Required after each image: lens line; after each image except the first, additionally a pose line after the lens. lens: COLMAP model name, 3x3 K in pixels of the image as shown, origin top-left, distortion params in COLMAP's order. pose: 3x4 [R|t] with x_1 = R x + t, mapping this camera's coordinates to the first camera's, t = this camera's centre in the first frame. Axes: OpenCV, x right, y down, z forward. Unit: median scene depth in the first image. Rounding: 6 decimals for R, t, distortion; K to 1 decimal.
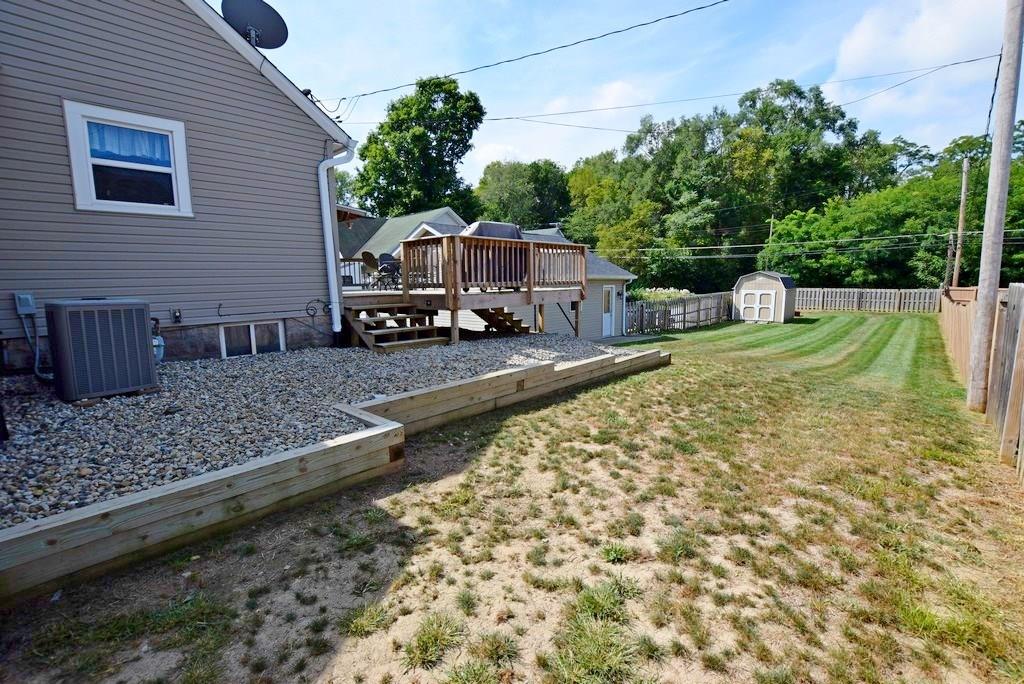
lens RADIAL K [[447.3, 0, 512.0], [0, 447.3, 342.0], [0, 0, 1]] dist [-0.031563, 0.001545]
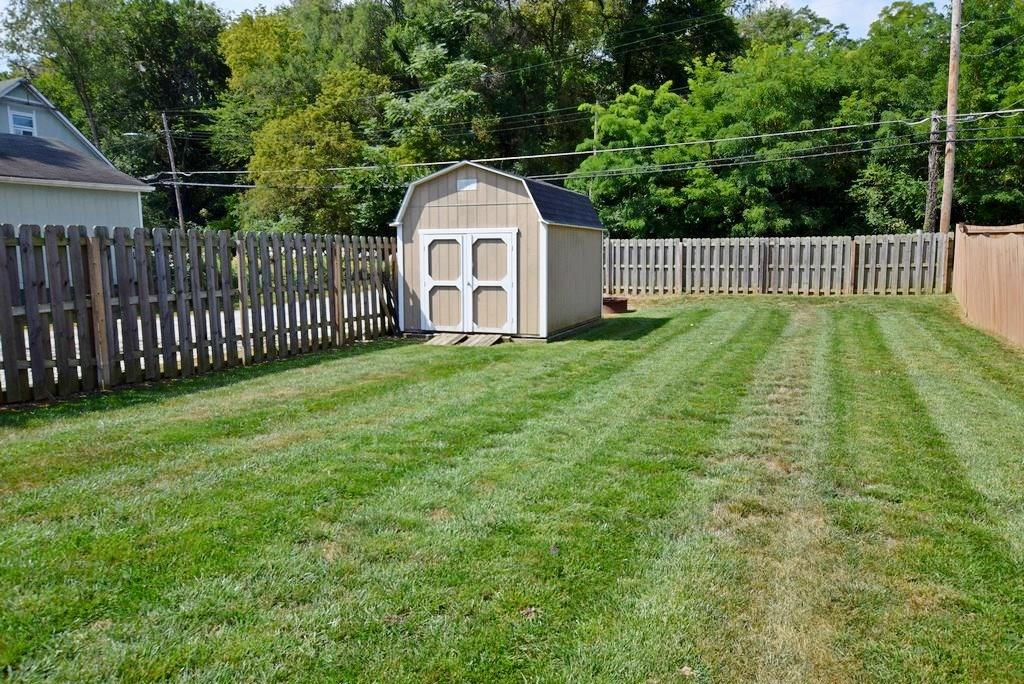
lens RADIAL K [[672.2, 0, 512.0], [0, 672.2, 342.0], [0, 0, 1]] dist [0.003748, 0.000946]
pose [[0.947748, -0.037683, 0.316785, 0.337169], [0.043523, 0.998988, -0.011375, -0.027564], [-0.316036, 0.024569, 0.948429, 0.438946]]
